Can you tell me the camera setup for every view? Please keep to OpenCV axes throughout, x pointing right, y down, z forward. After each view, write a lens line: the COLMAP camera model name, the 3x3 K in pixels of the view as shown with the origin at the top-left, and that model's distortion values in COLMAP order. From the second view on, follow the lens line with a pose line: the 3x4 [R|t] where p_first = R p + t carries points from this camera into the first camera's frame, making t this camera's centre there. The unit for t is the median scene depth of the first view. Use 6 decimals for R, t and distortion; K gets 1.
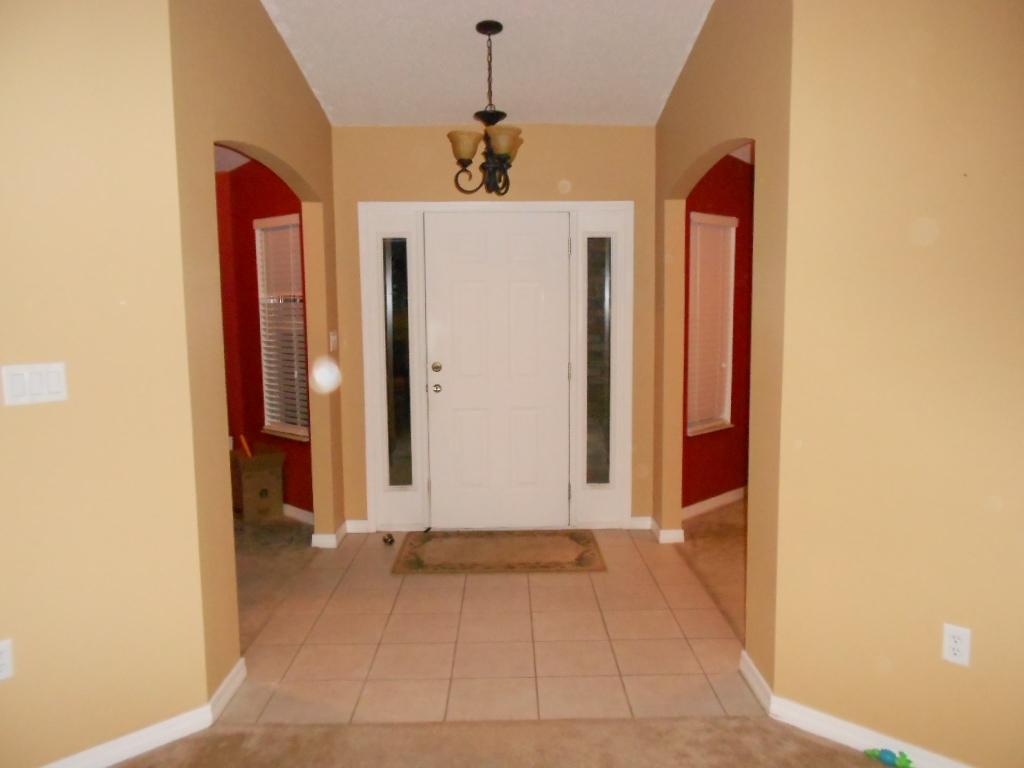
lens RADIAL K [[803.7, 0, 512.0], [0, 803.7, 384.0], [0, 0, 1]] dist [0.000370, 0.000138]
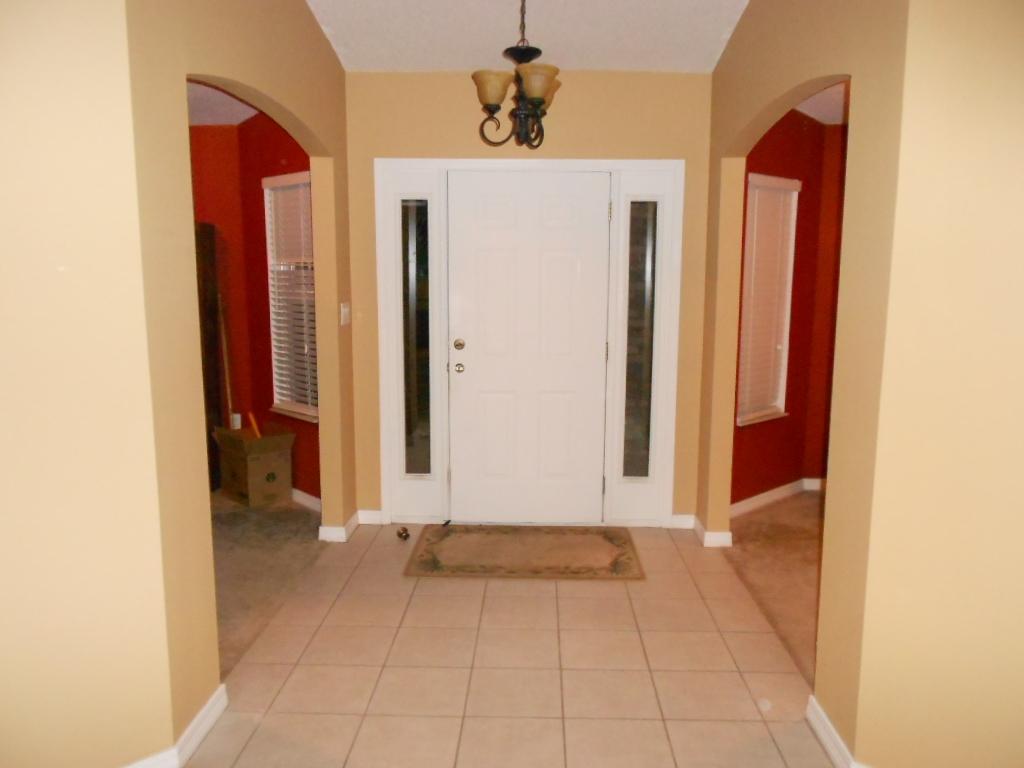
lens RADIAL K [[803.7, 0, 512.0], [0, 803.7, 384.0], [0, 0, 1]] dist [0.000370, 0.000138]
pose [[0.999073, 0.019278, -0.038498, 0.000950], [-0.017815, 0.999119, 0.038001, -0.012393], [0.039197, -0.037280, 0.998536, 0.106092]]
